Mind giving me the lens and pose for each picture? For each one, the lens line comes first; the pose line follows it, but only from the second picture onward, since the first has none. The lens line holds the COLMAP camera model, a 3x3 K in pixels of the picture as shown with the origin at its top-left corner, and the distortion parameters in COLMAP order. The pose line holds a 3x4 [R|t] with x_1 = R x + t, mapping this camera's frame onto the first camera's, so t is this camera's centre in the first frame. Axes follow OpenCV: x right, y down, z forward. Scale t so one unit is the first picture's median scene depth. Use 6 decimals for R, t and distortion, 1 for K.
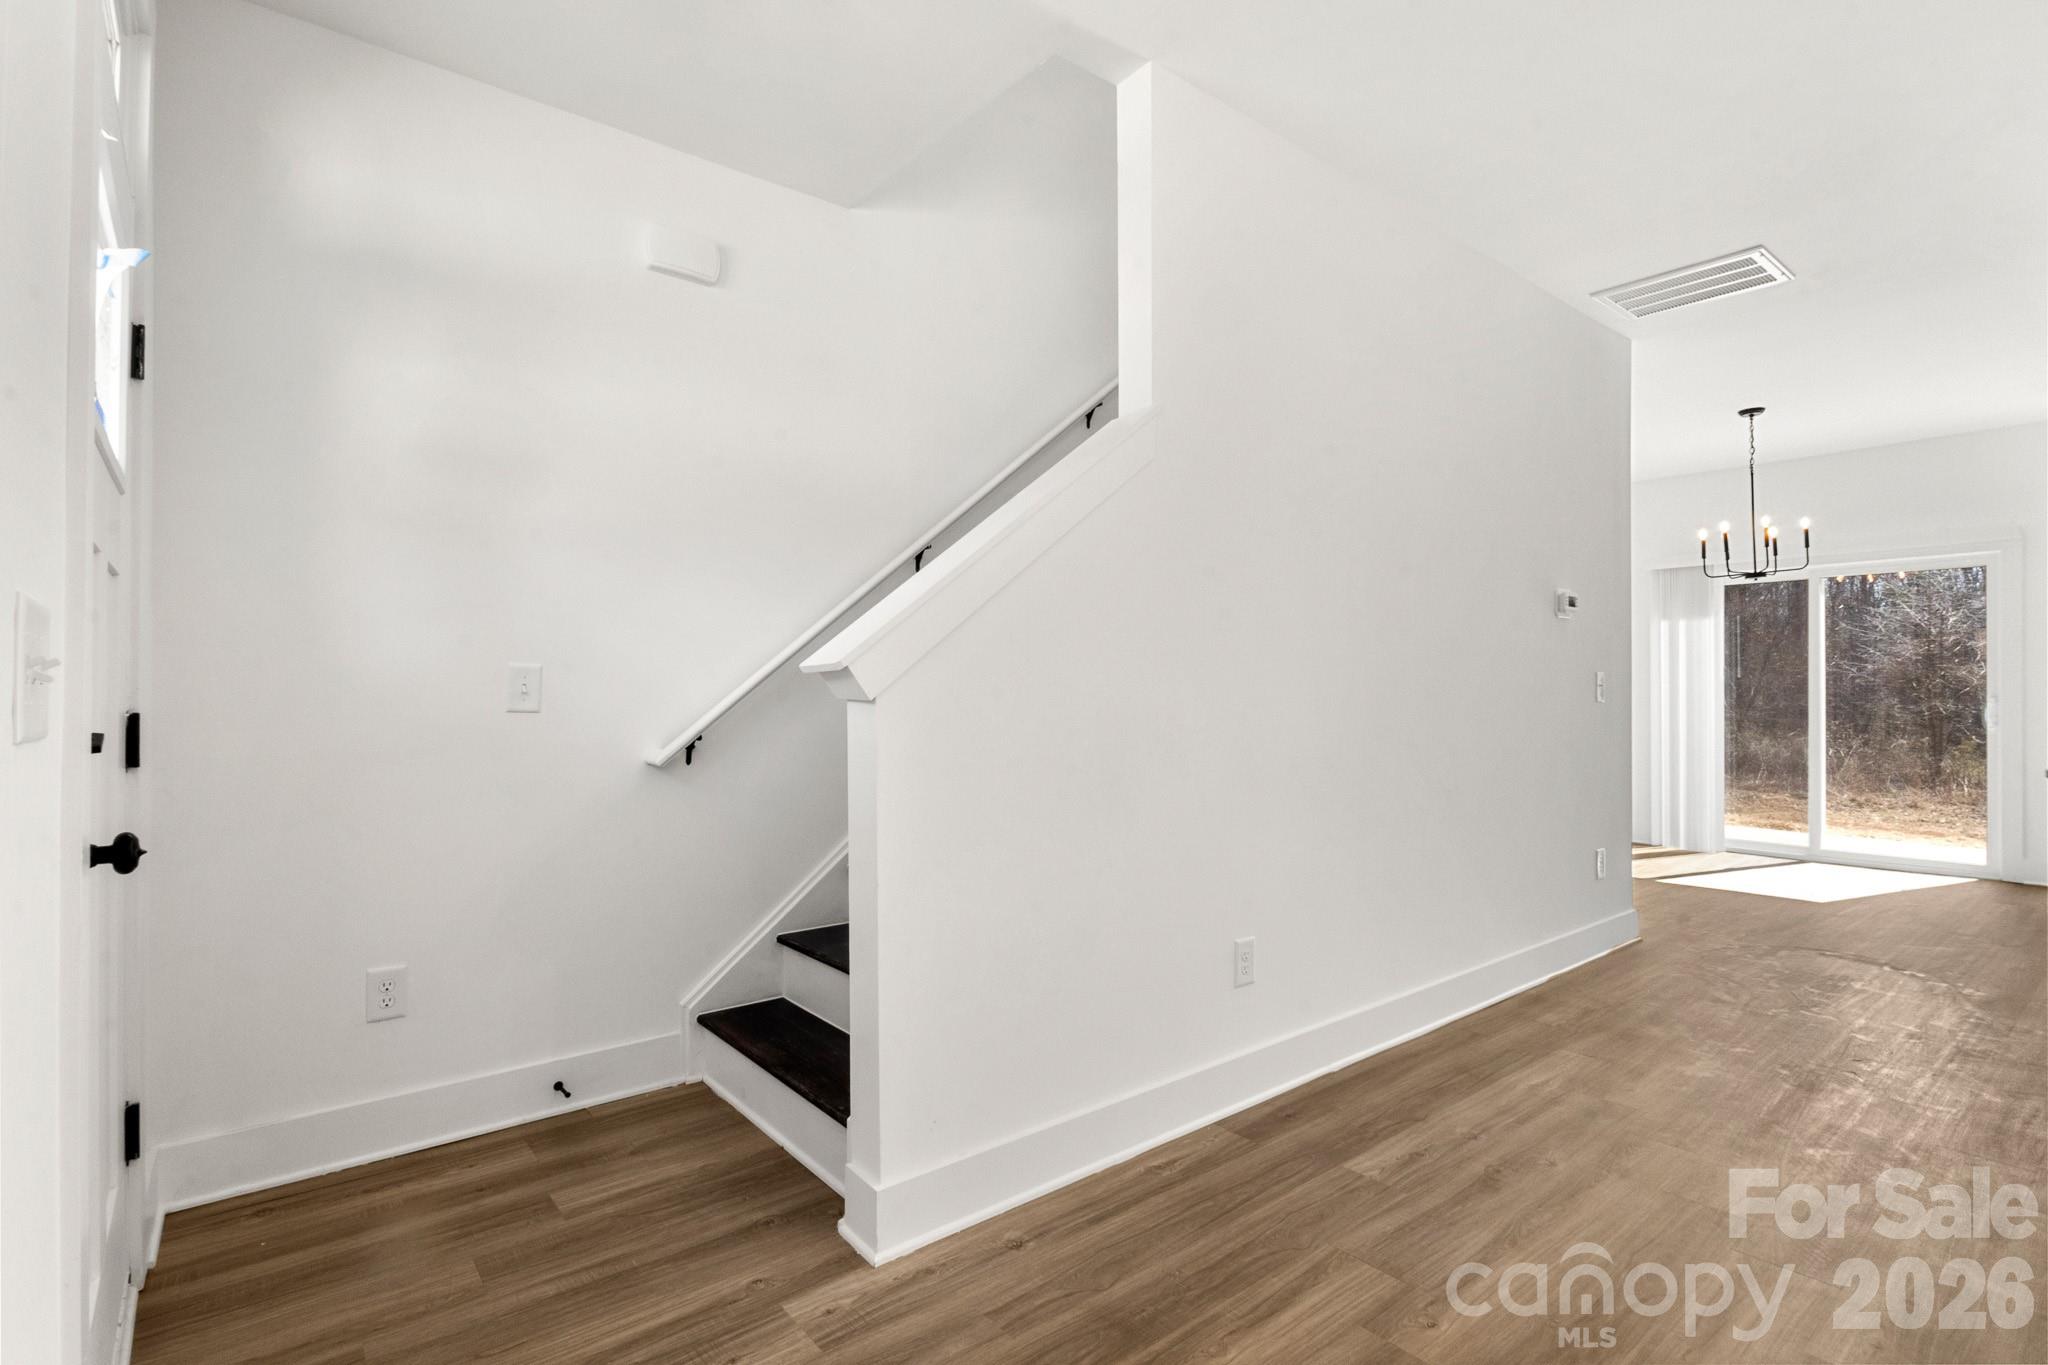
lens RADIAL K [[983.4, 0, 1040.6], [0, 983.4, 676.3], [0, 0, 1]] dist [-0.001388, 0.000000]
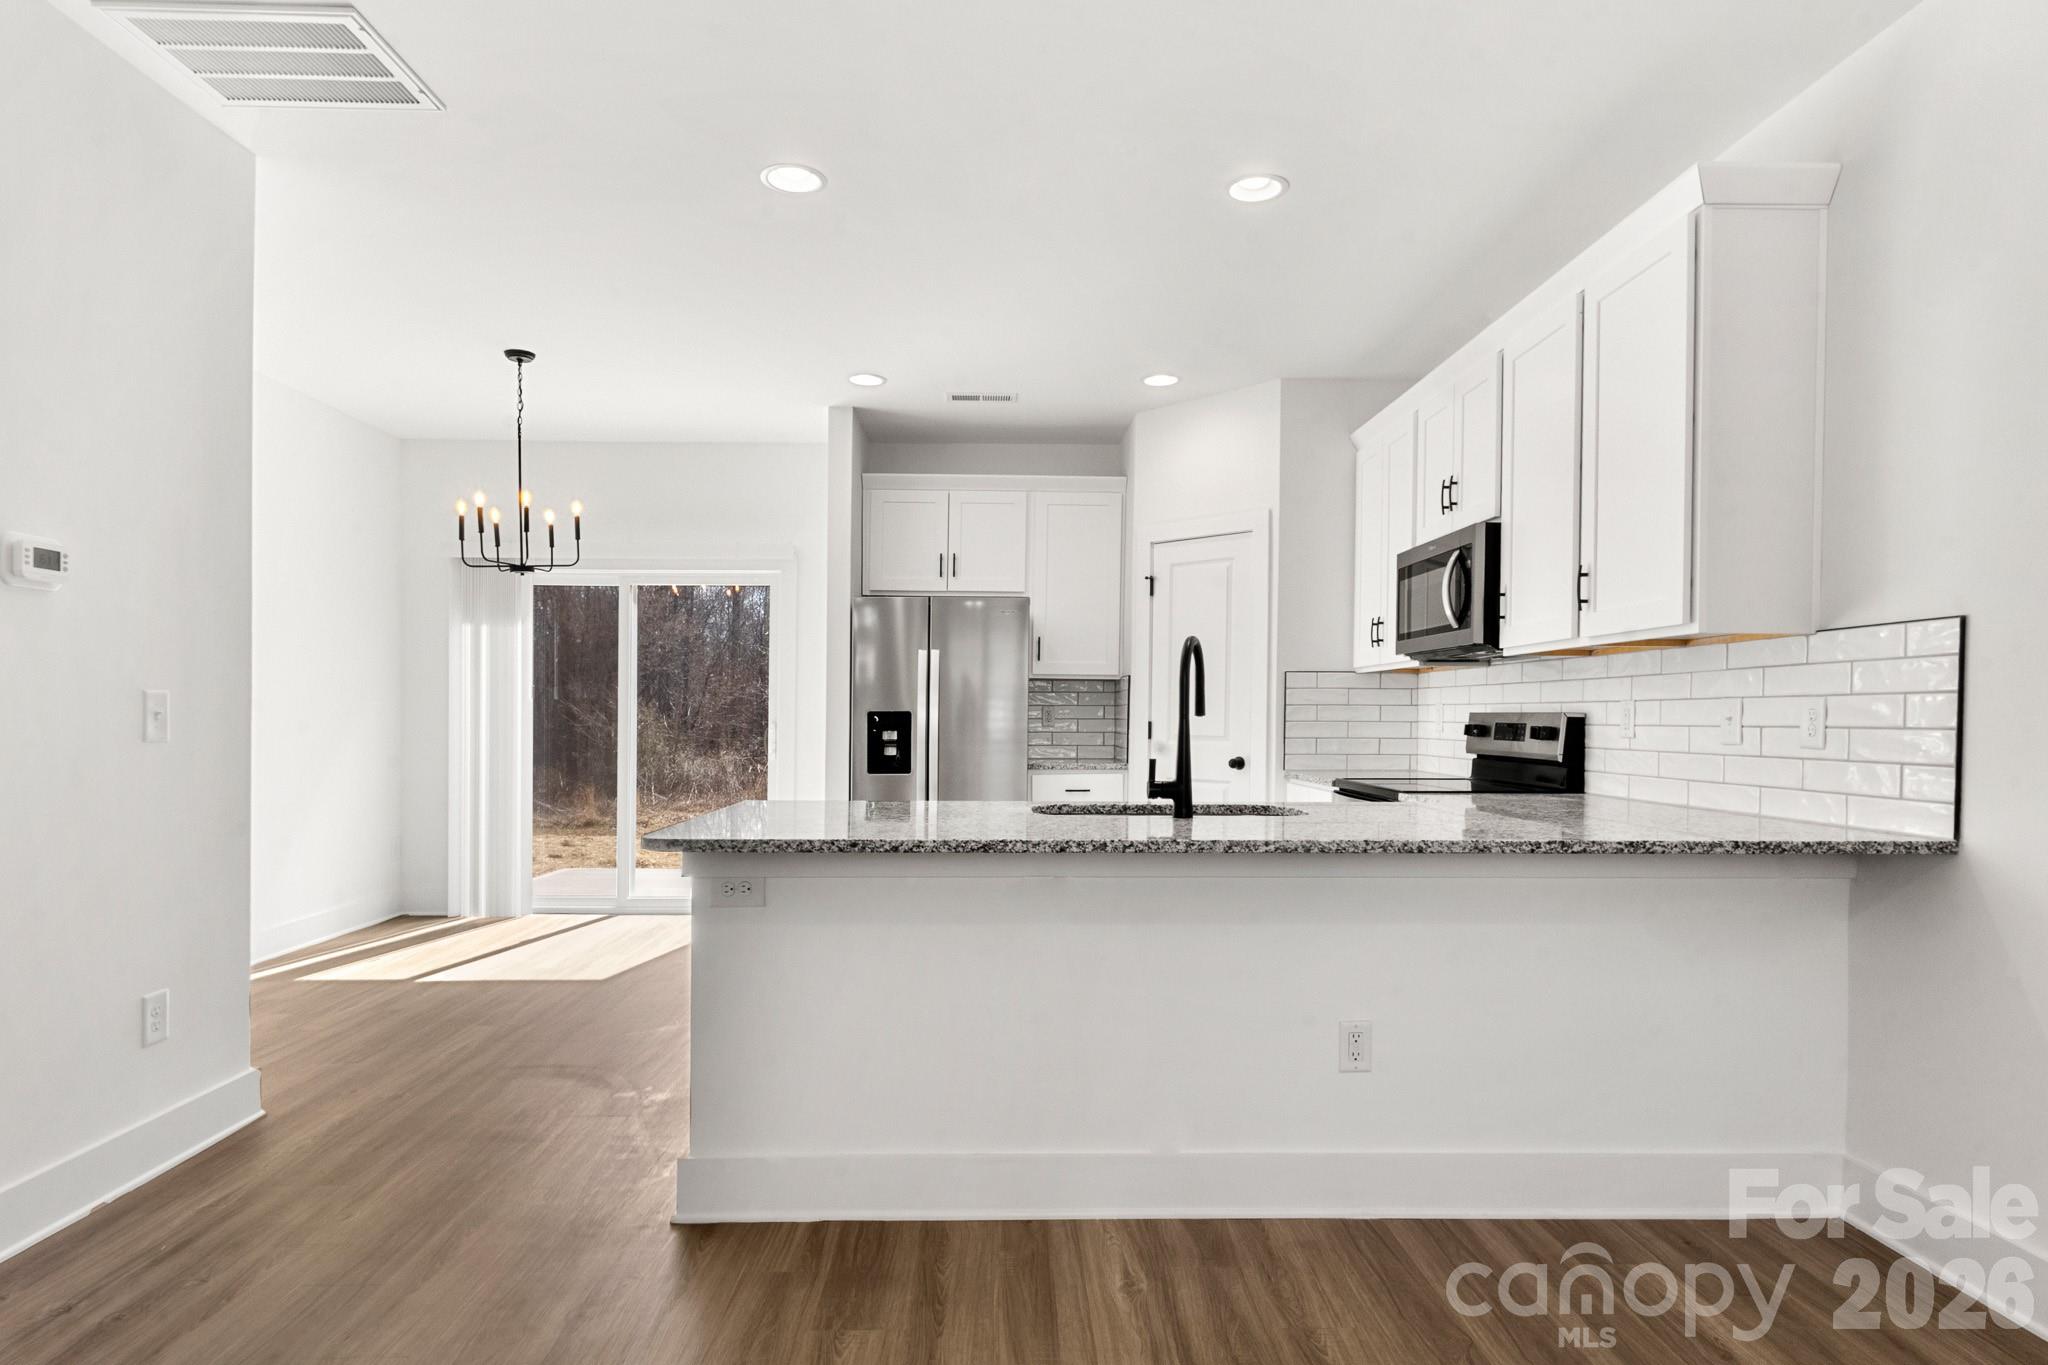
lens RADIAL K [[1124.0, 0, 1024.6], [0, 1124.0, 712.9], [0, 0, 1]] dist [0.000189, 0.000852]
pose [[0.617453, 0.001447, 0.786607, 0.533987], [-0.014943, 0.999839, 0.009890, -0.007028], [-0.786466, -0.017861, 0.617375, 0.267627]]
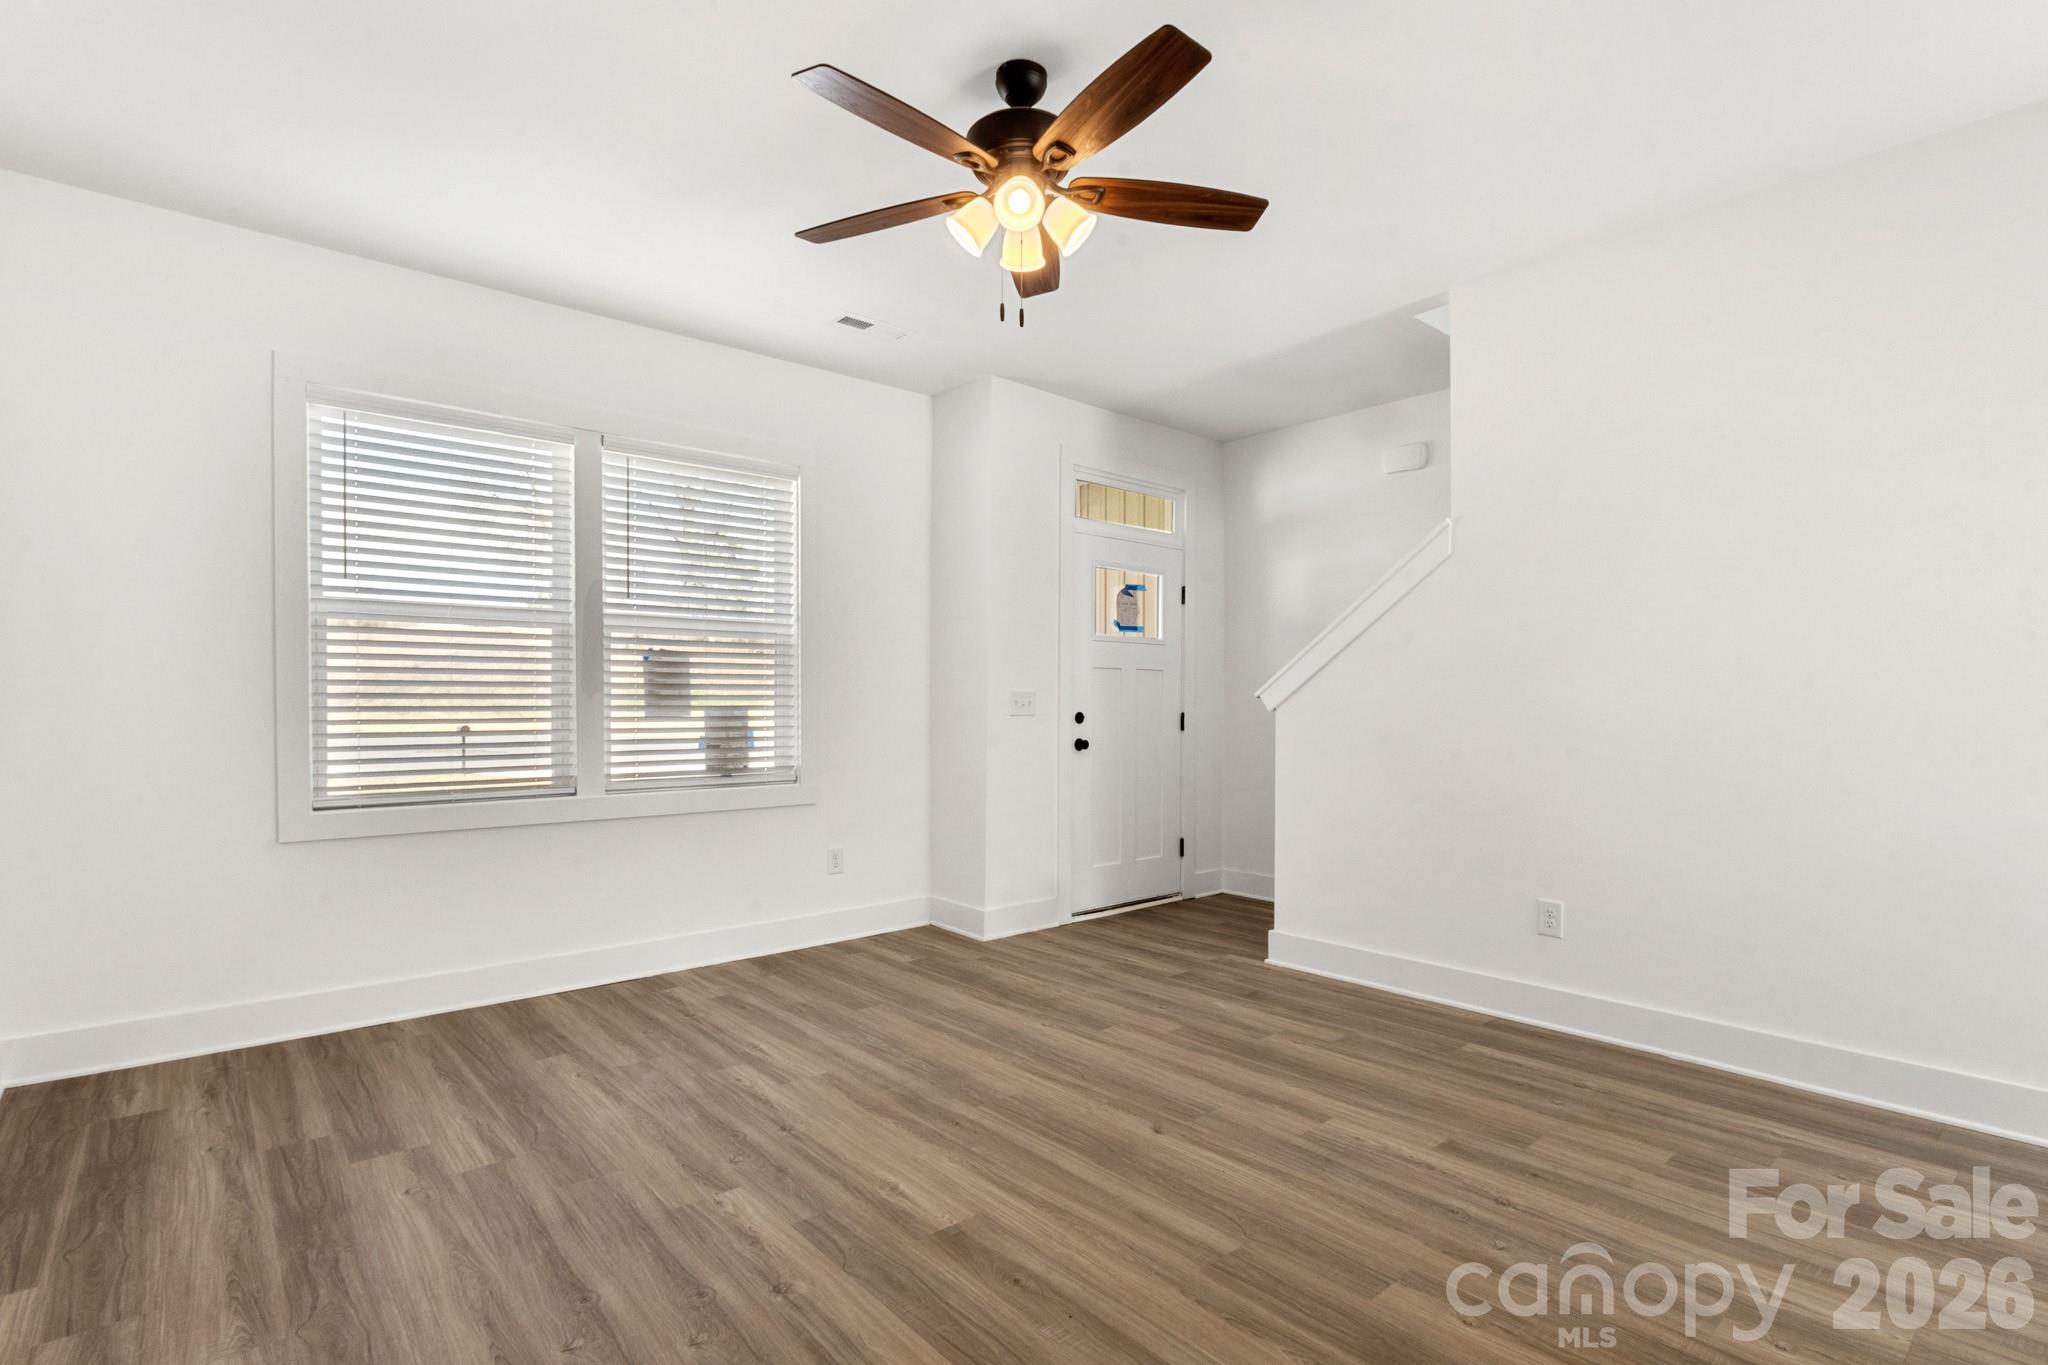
lens RADIAL K [[976.7, 0, 1014.5], [0, 976.7, 698.7], [0, 0, 1]] dist [-0.011128, 0.000364]
pose [[0.017038, -0.003677, -0.999848, 1.379199], [0.016980, 0.999850, -0.003388, -0.004071], [0.999711, -0.016919, 0.017098, 0.265748]]
